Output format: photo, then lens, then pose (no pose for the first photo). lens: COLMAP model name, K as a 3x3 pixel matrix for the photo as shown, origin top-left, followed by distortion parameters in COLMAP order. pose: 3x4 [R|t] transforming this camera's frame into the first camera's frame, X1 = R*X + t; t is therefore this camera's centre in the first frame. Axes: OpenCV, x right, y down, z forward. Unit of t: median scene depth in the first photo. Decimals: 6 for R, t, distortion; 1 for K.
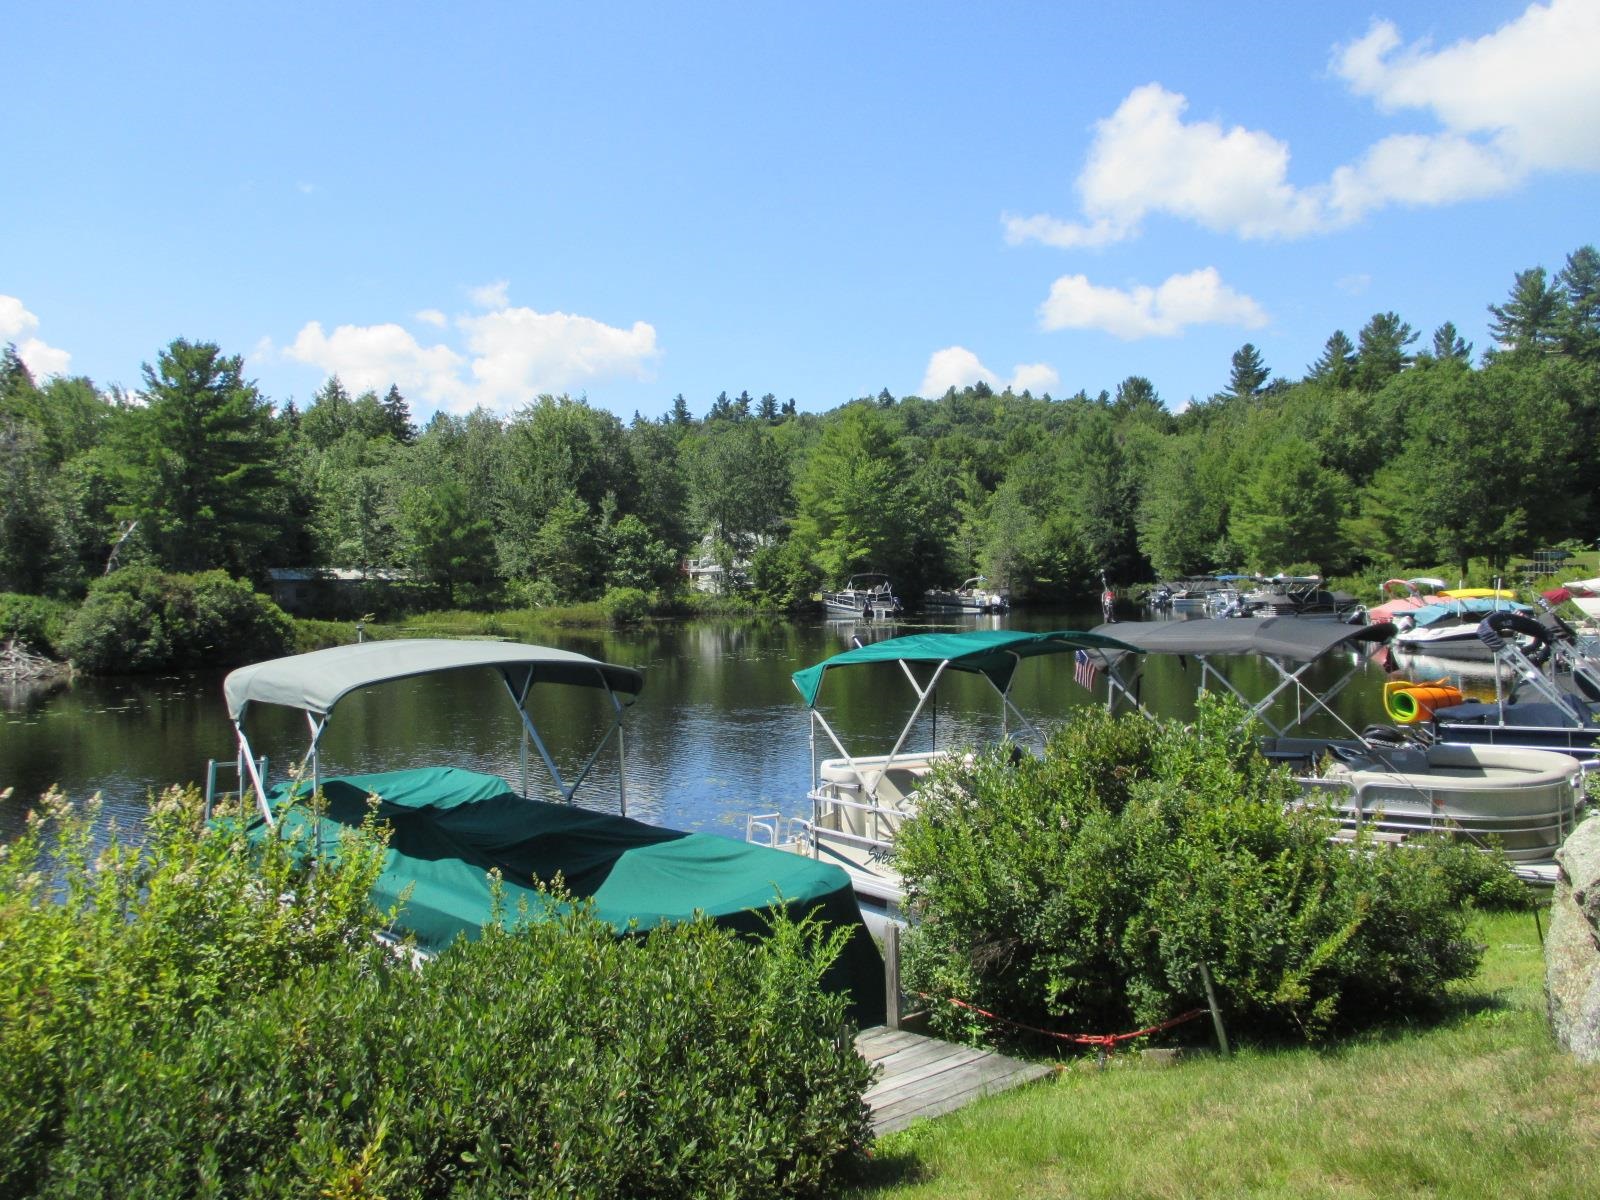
lens RADIAL K [[1316.4, 0, 796.6], [0, 1316.4, 597.9], [0, 0, 1]] dist [-0.024288, 0.008684]
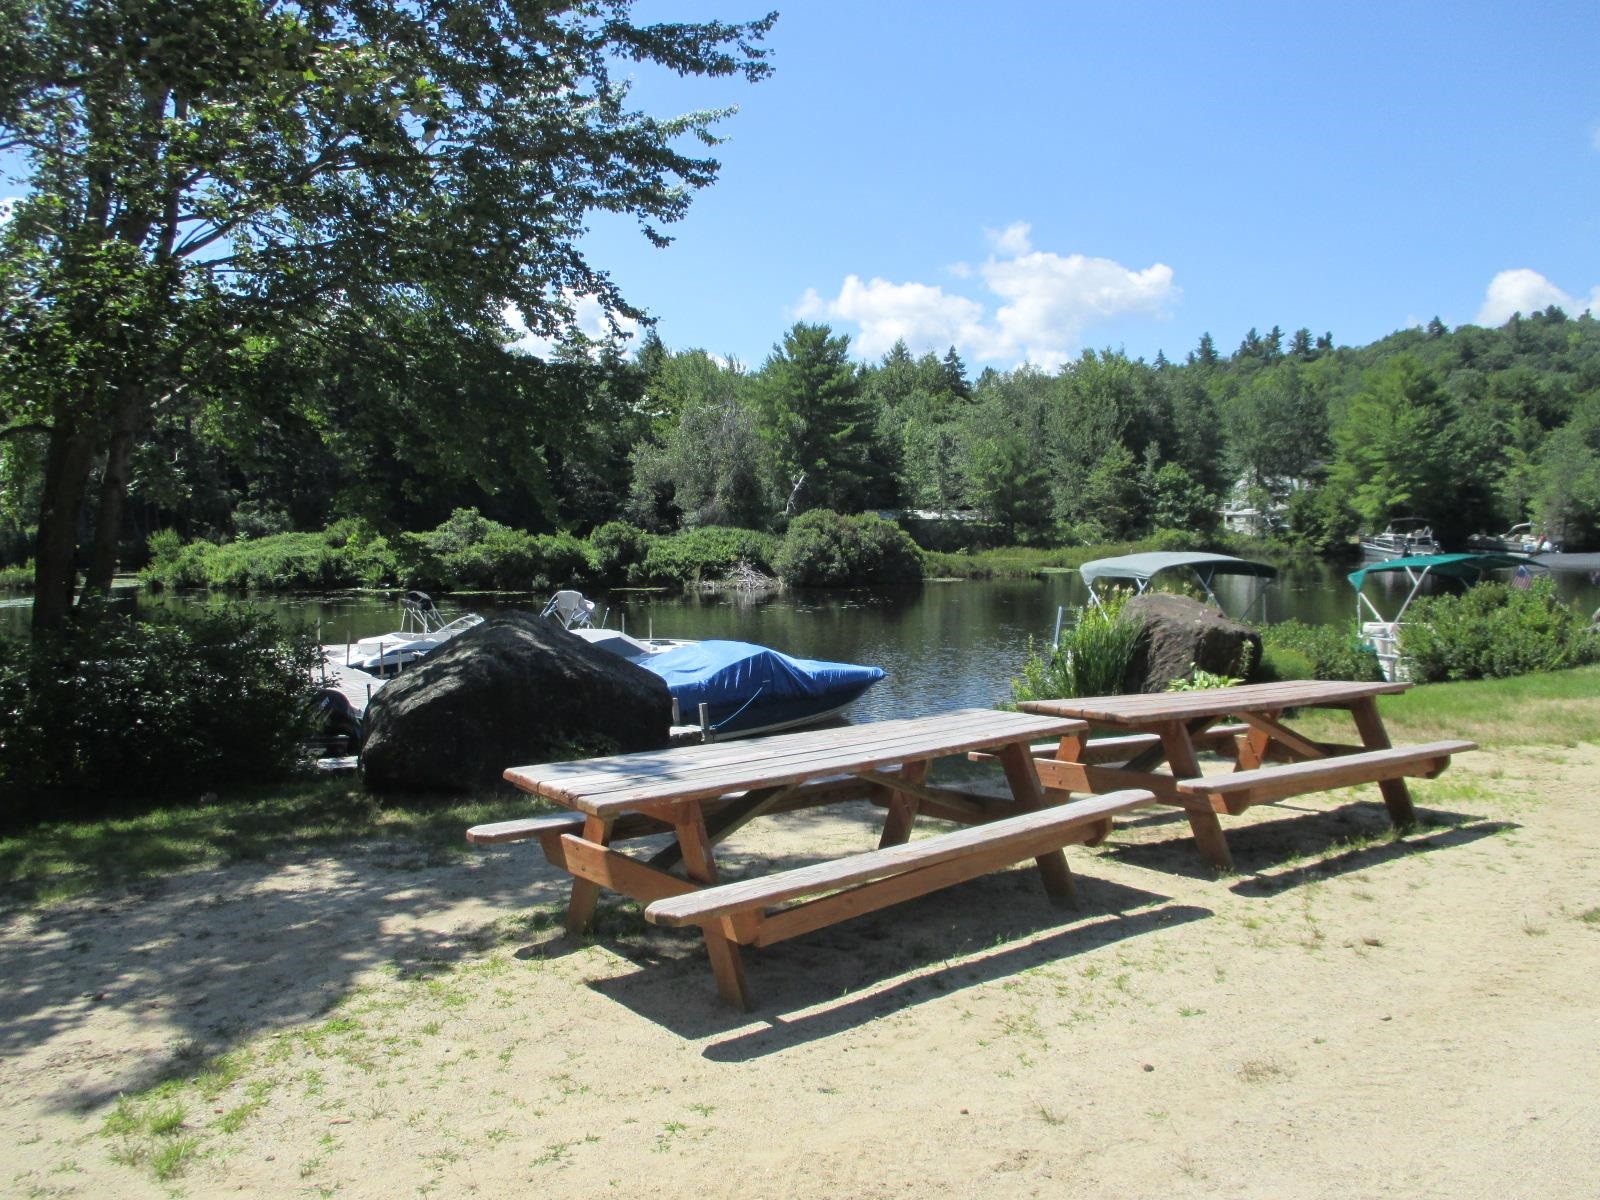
lens RADIAL K [[1316.4, 0, 798.9], [0, 1316.4, 577.0], [0, 0, 1]] dist [-0.024288, 0.008684]
pose [[0.927492, 0.024926, -0.373012, -0.003971], [-0.013743, 0.999374, 0.032611, 0.000791], [0.373591, -0.025121, 0.927253, -0.129727]]
